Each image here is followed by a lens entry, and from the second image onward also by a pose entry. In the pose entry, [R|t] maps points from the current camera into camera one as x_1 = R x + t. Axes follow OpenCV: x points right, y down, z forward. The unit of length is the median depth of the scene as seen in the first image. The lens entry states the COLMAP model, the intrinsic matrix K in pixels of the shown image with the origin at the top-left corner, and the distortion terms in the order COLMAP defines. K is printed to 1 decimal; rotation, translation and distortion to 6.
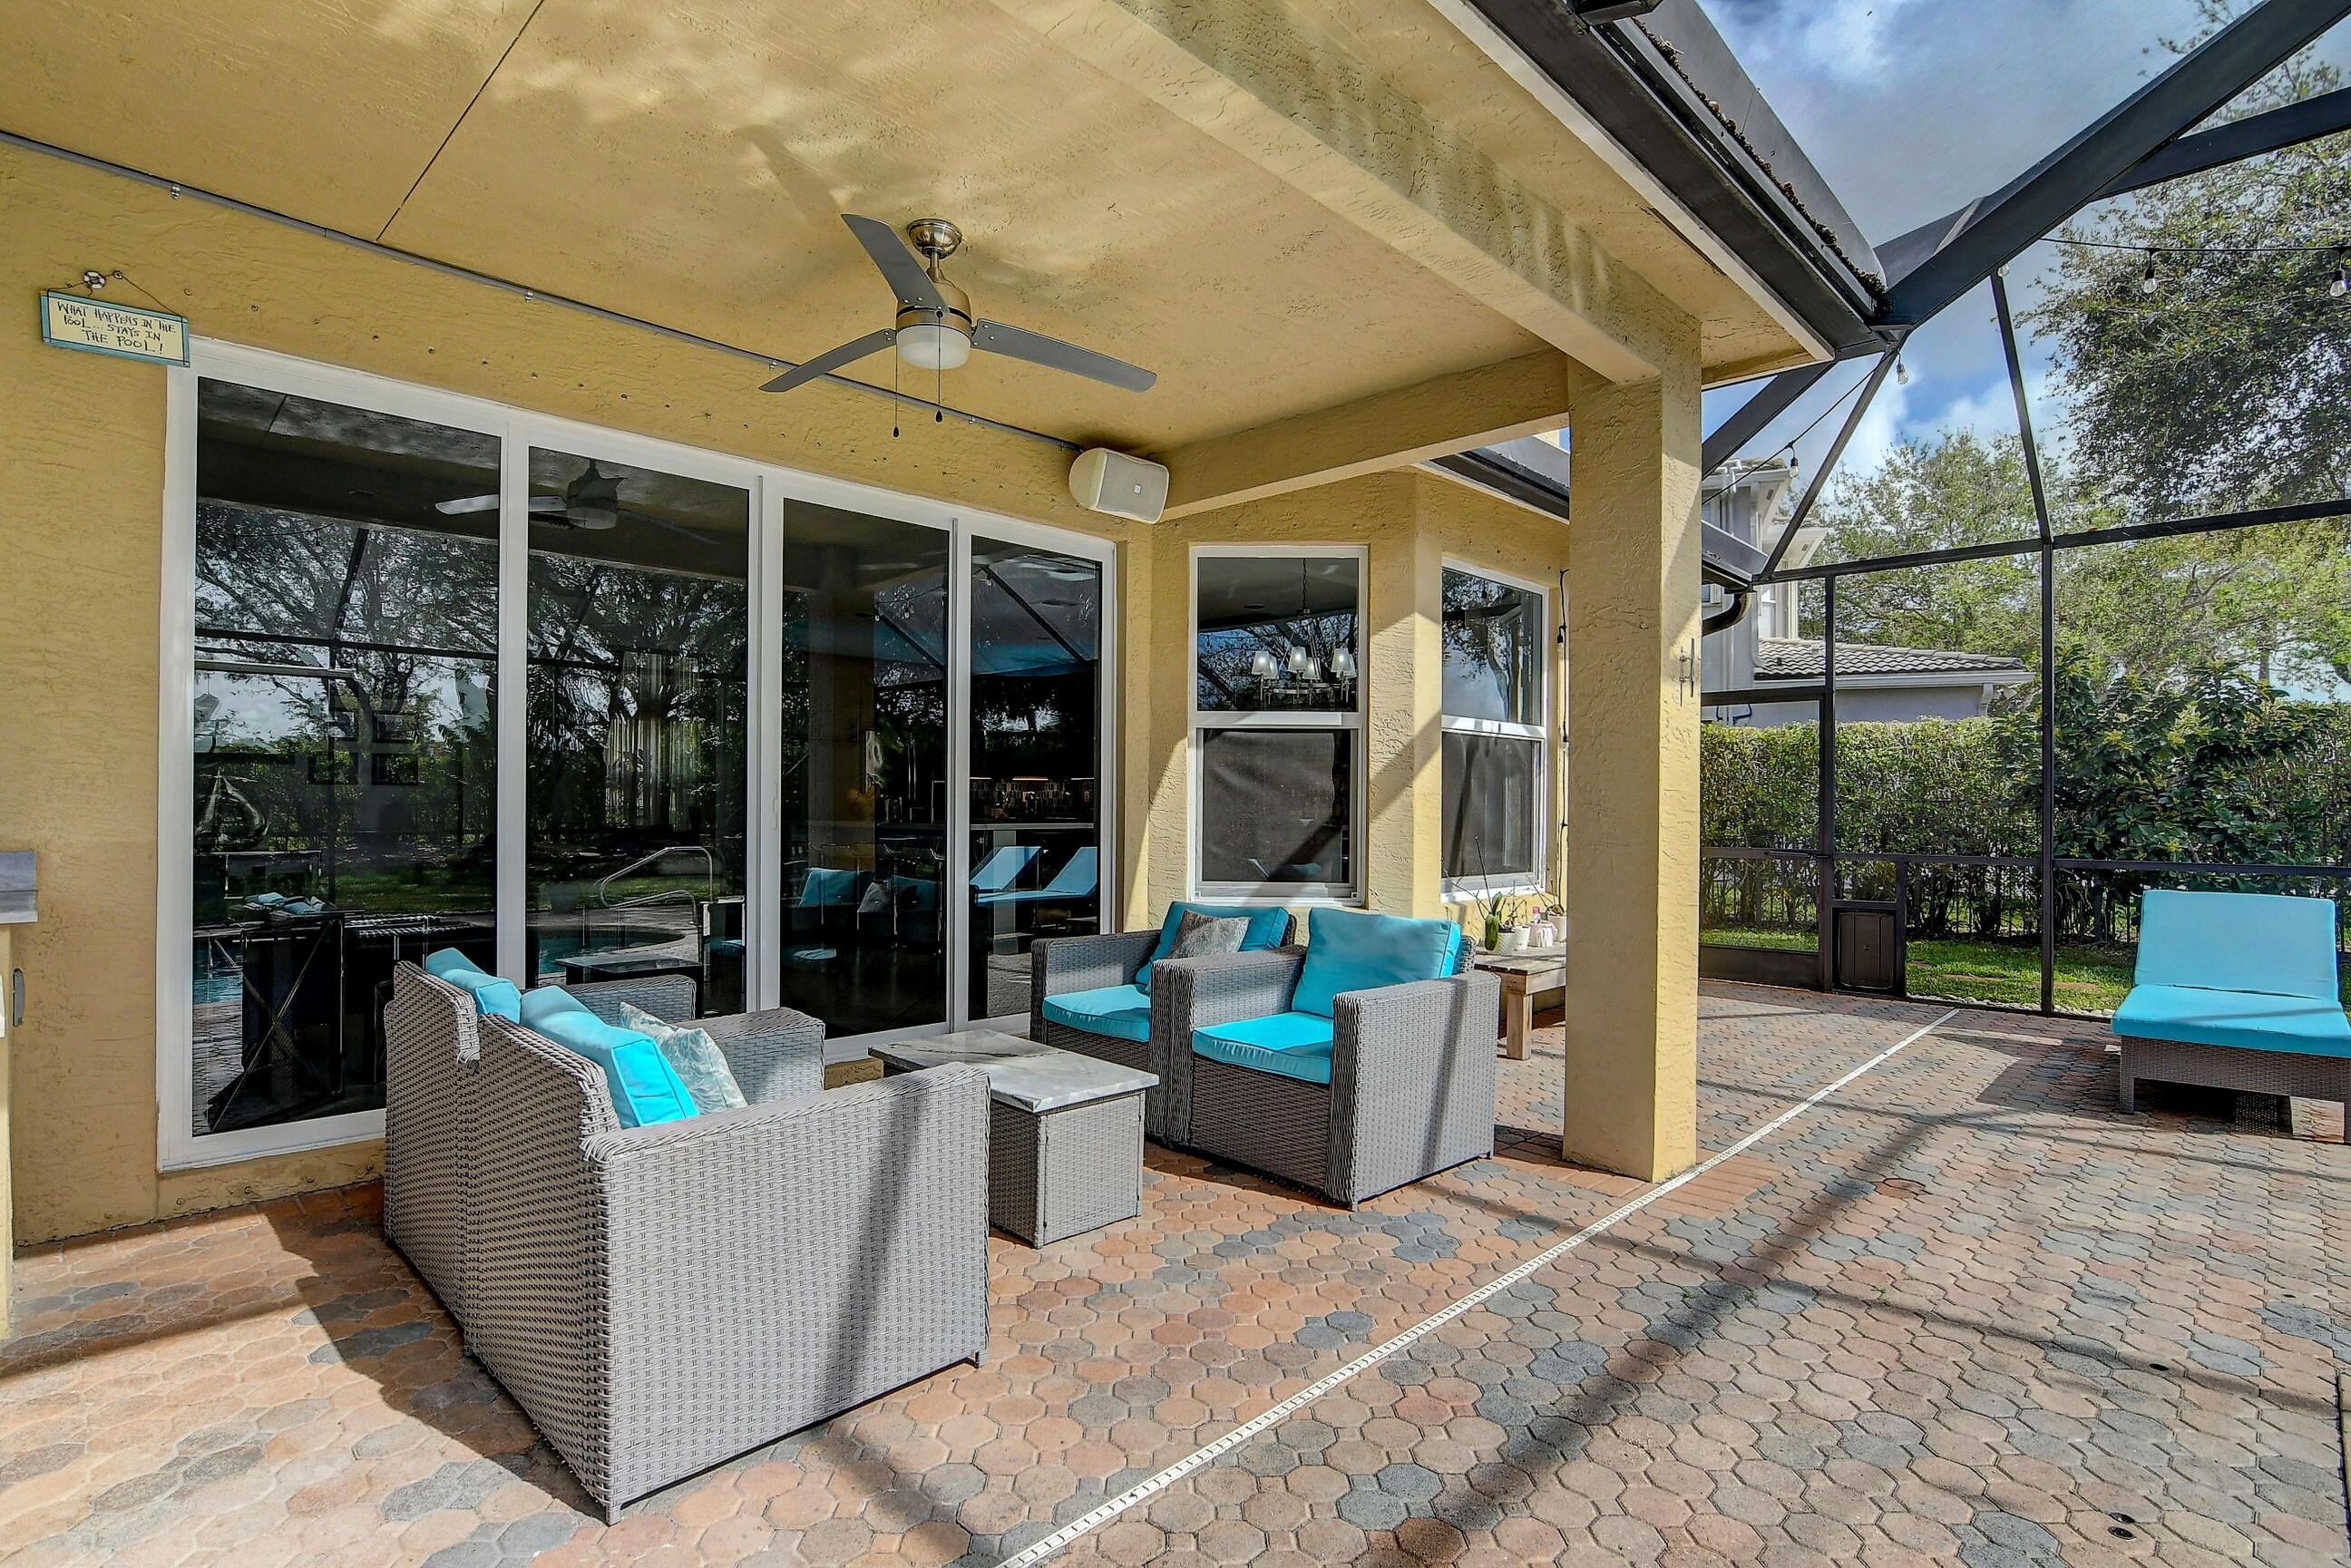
lens RADIAL K [[1149.7, 0, 1166.1], [0, 1149.7, 804.4], [0, 0, 1]] dist [-0.035251, 0.013563]
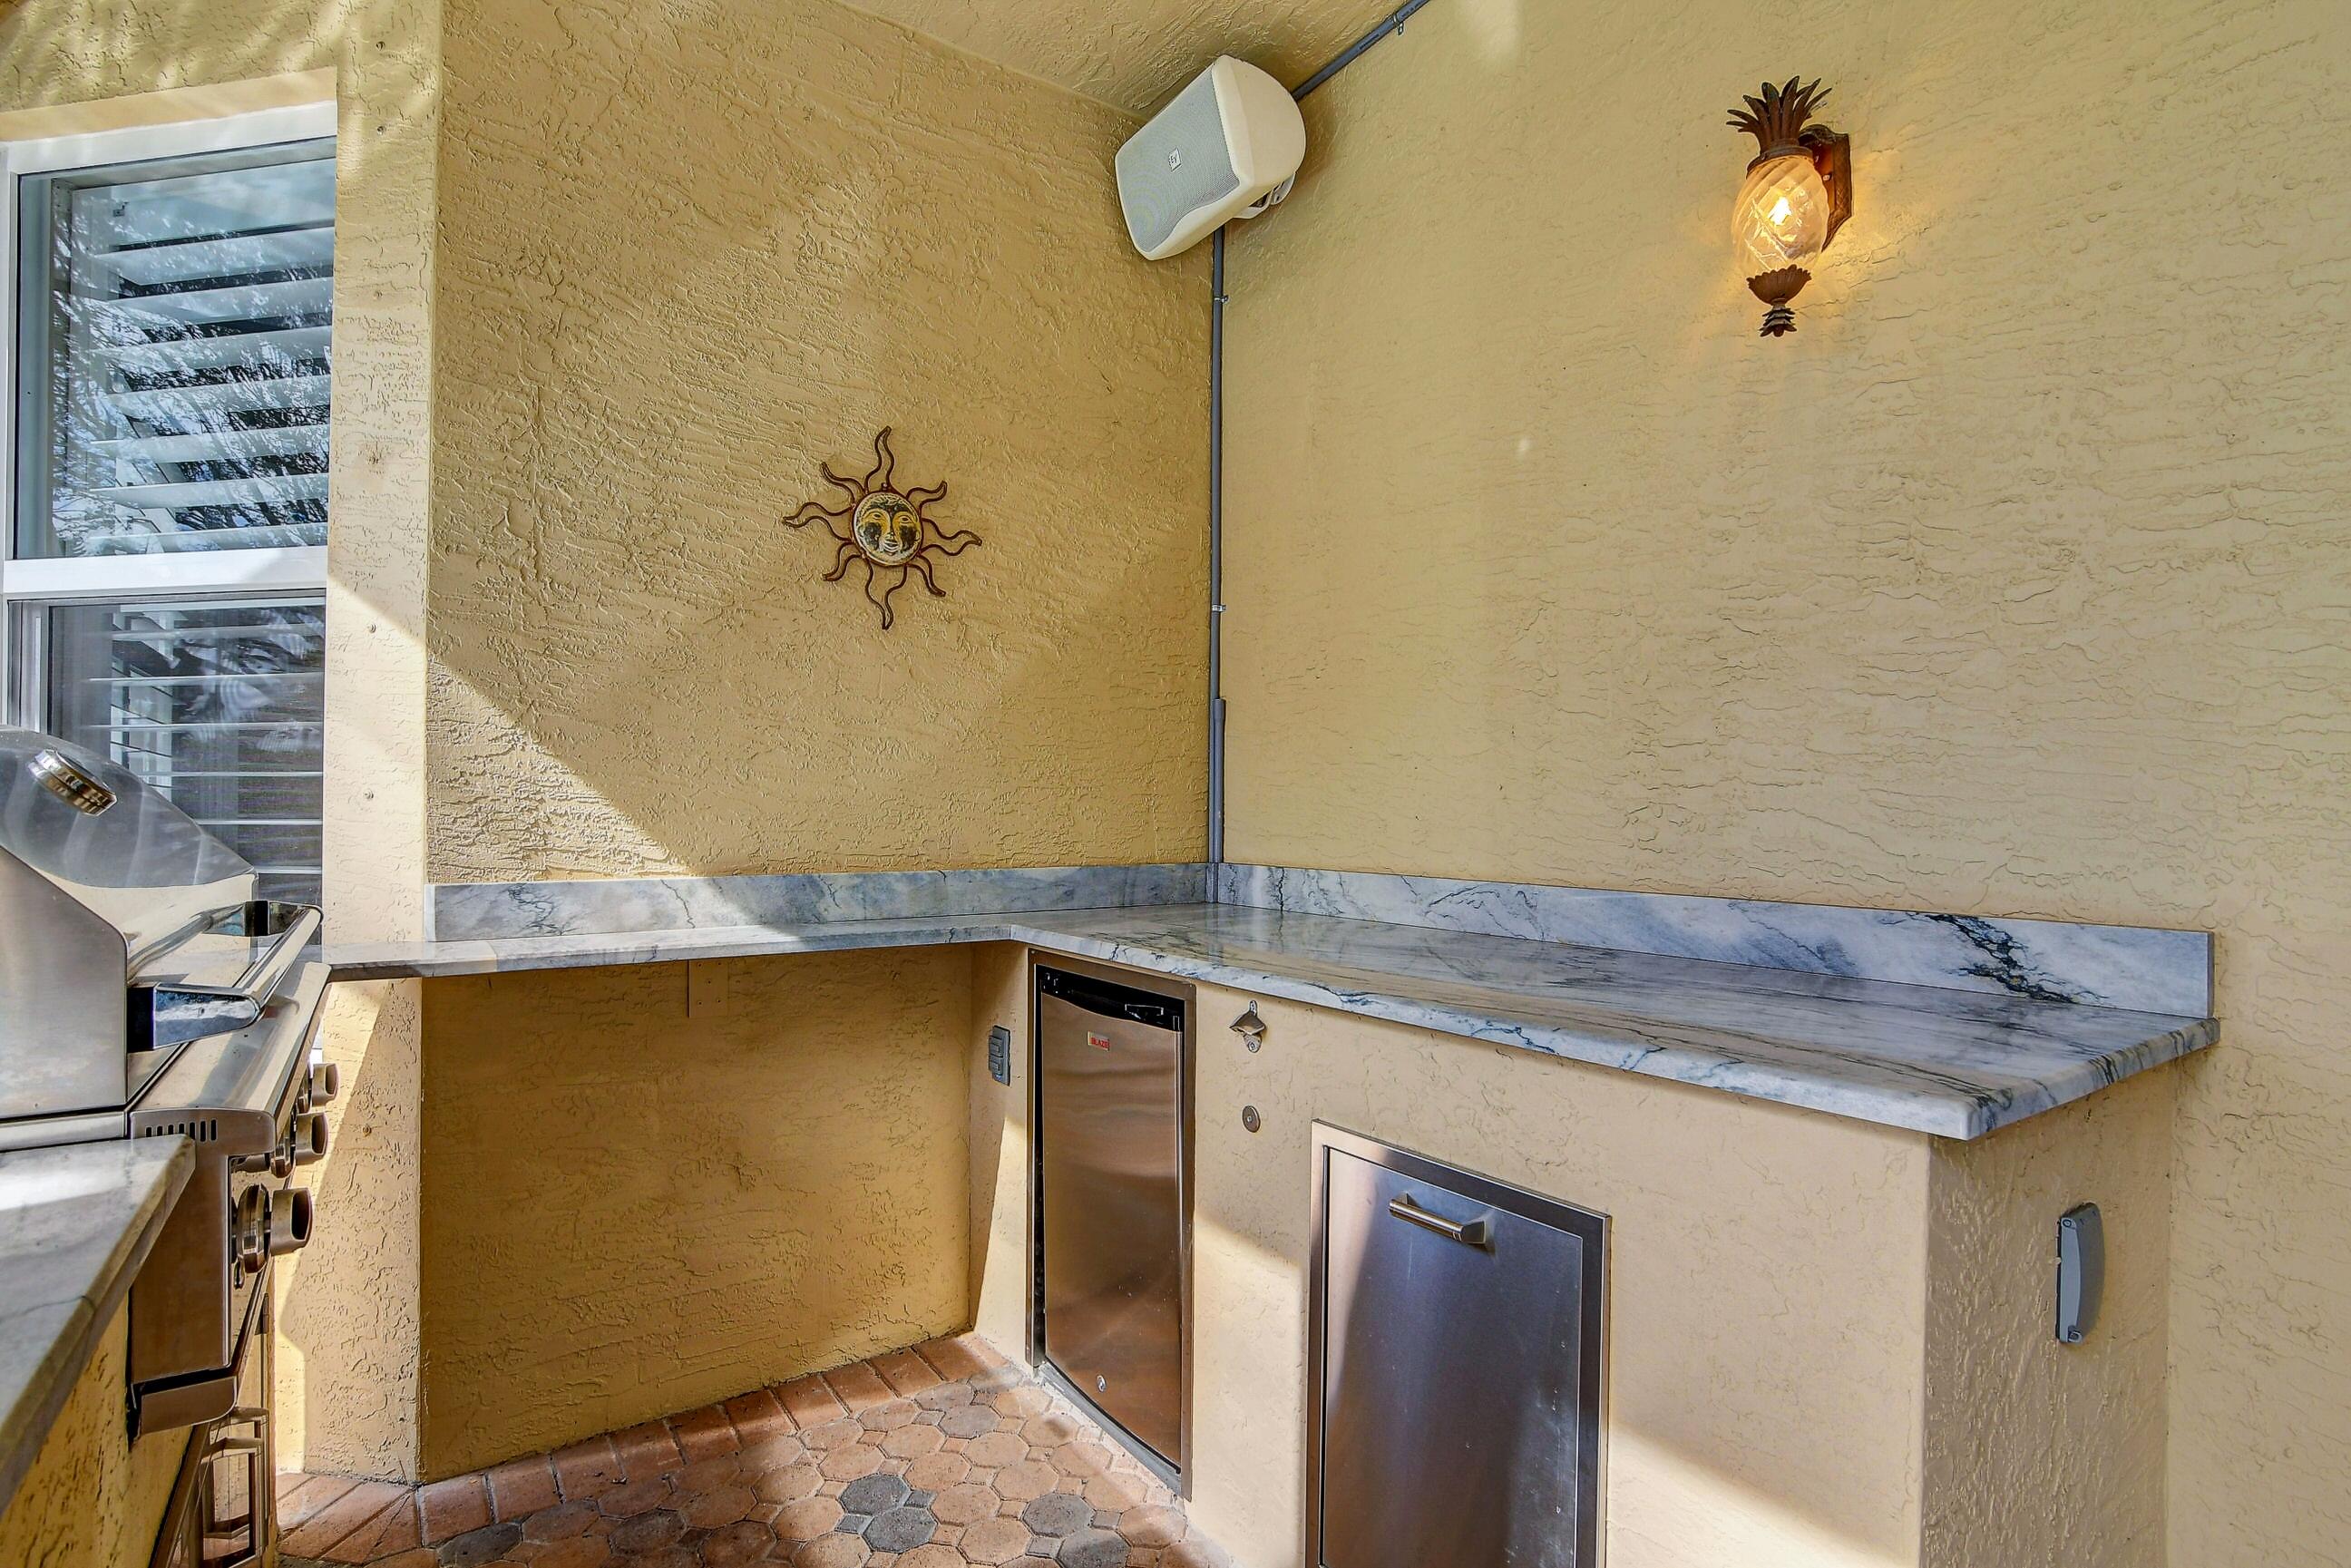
lens RADIAL K [[1149.7, 0, 1166.1], [0, 1149.7, 804.4], [0, 0, 1]] dist [-0.035251, 0.013563]
pose [[-0.187824, -0.008645, -0.982165, -0.326755], [-0.005792, 0.999954, -0.007694, -0.002738], [0.982186, 0.004244, -0.187866, 0.456281]]
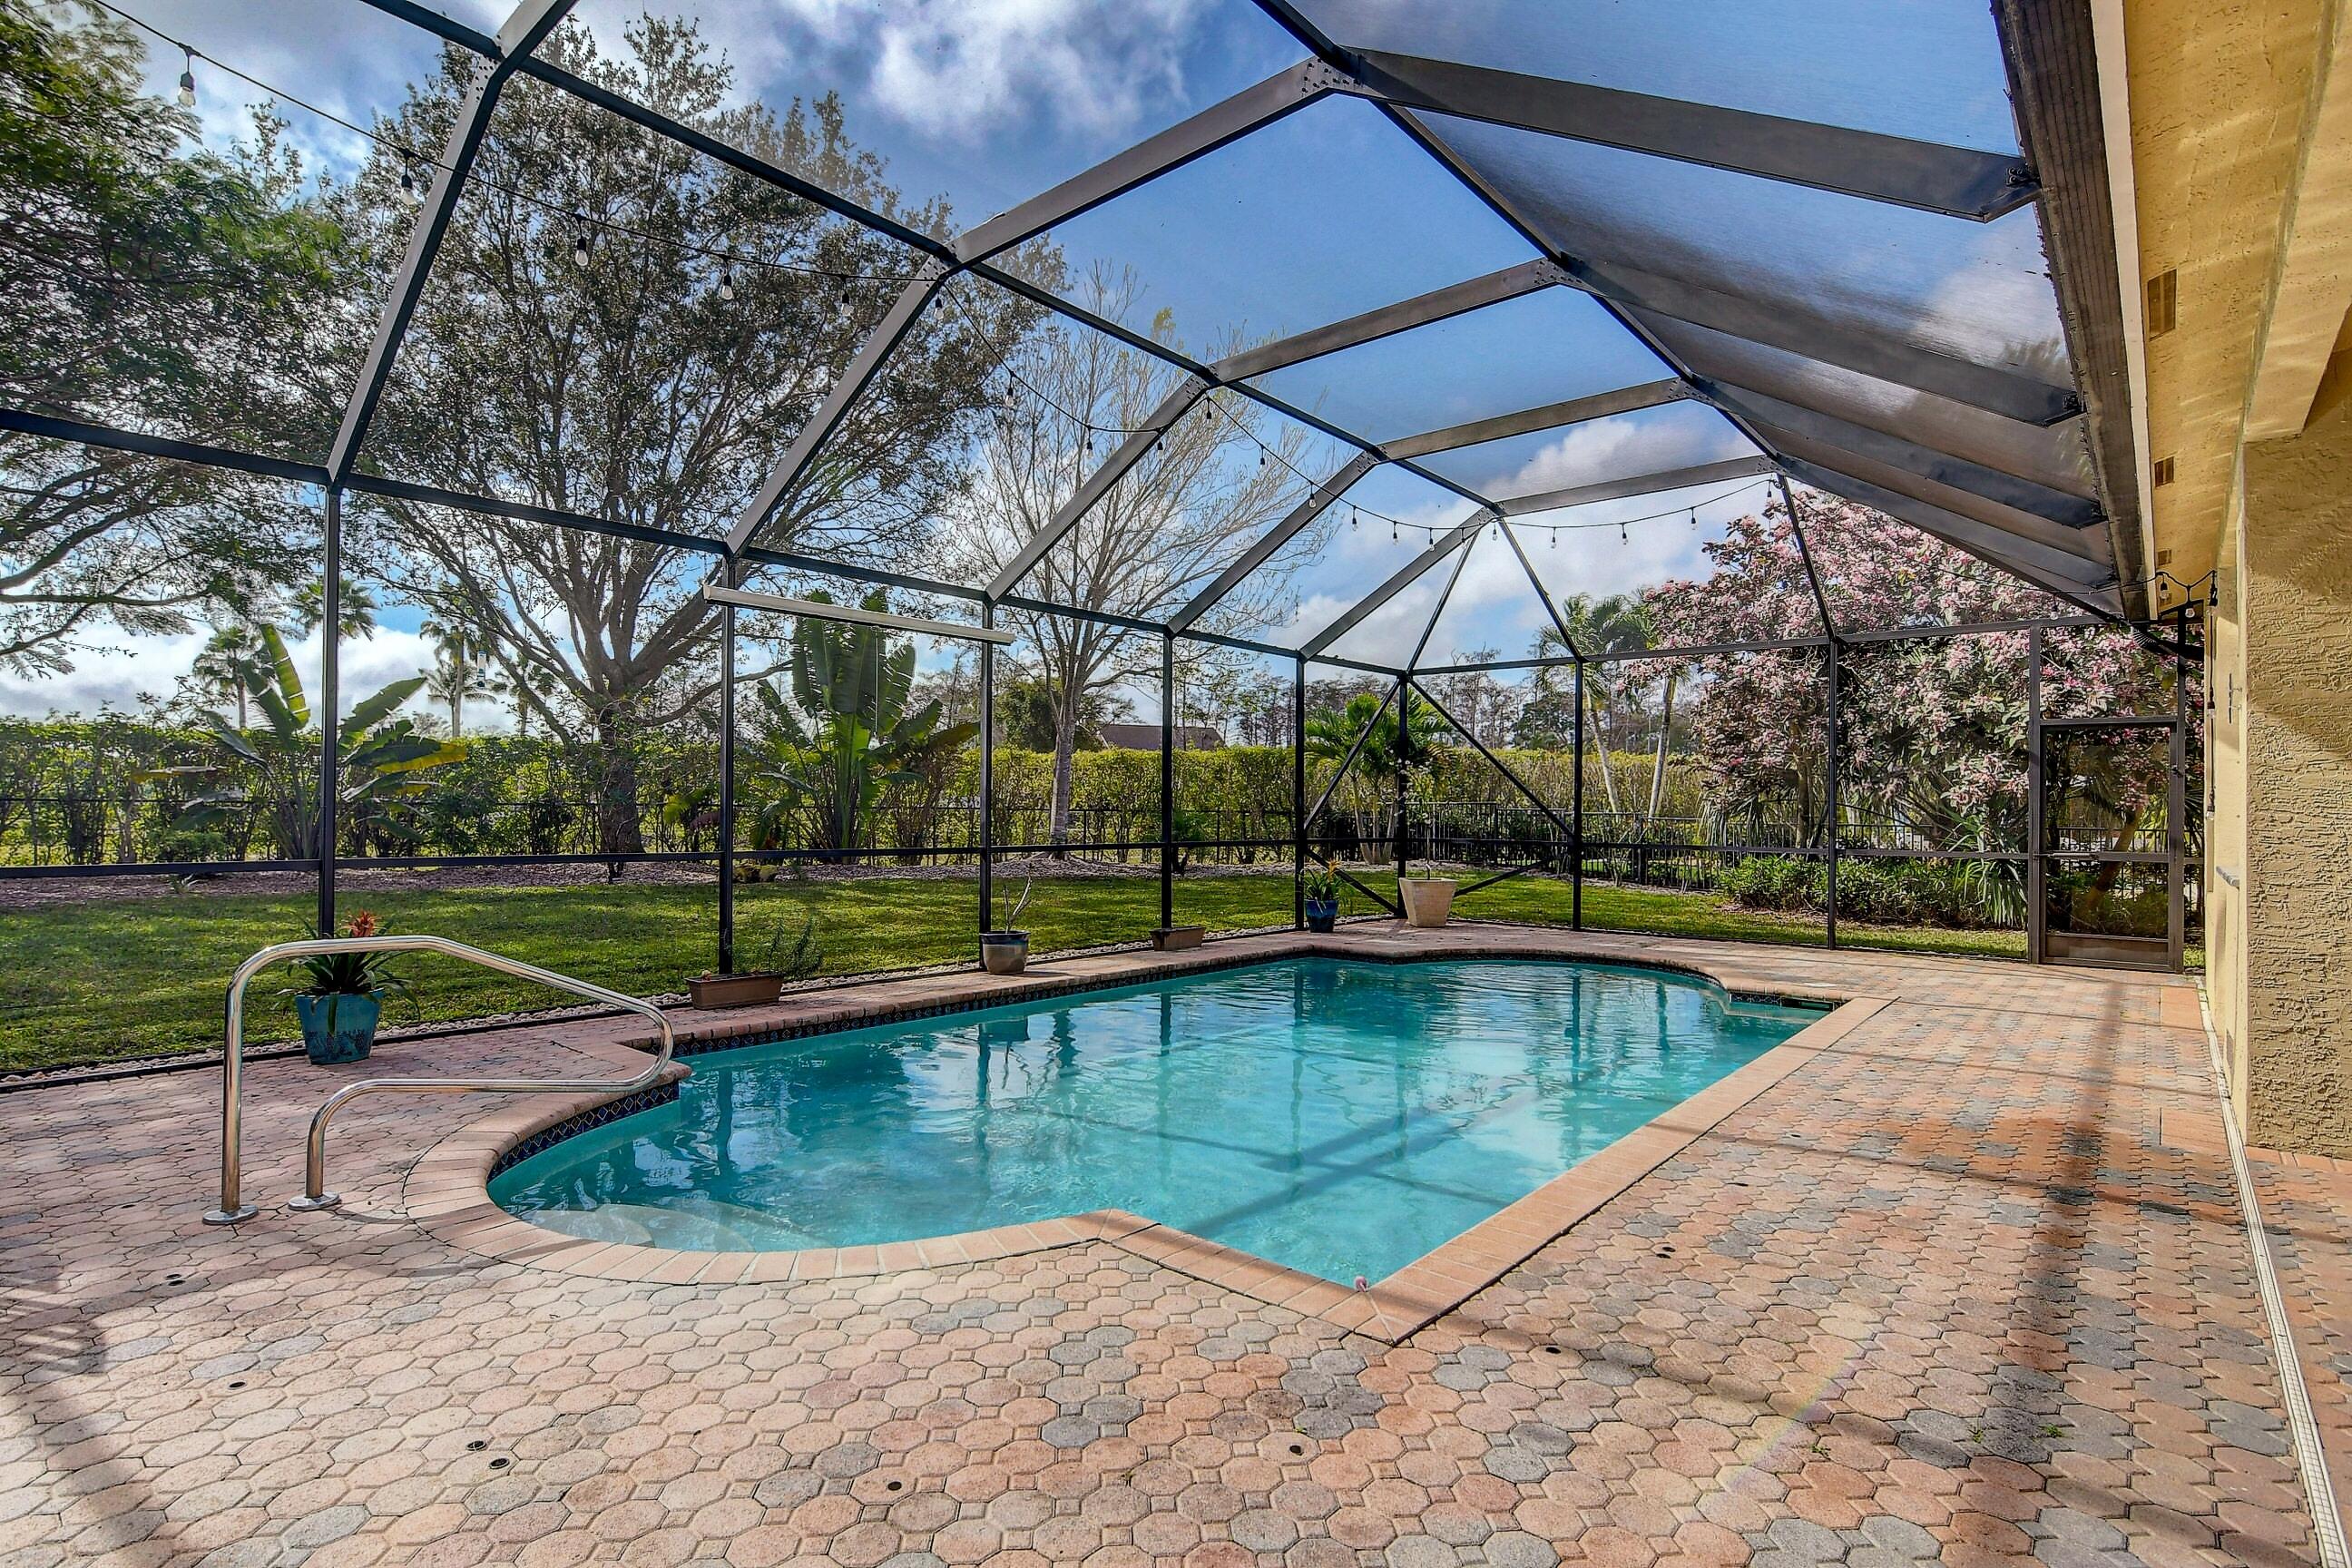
lens RADIAL K [[1150.2, 0, 1166.6], [0, 1150.2, 804.4], [0, 0, 1]] dist [-0.035251, 0.013563]
pose [[-0.997695, -0.016053, -0.065938, 0.739772], [-0.015616, 0.999853, -0.007136, 0.008396], [0.066042, -0.006090, -0.997798, 1.137529]]
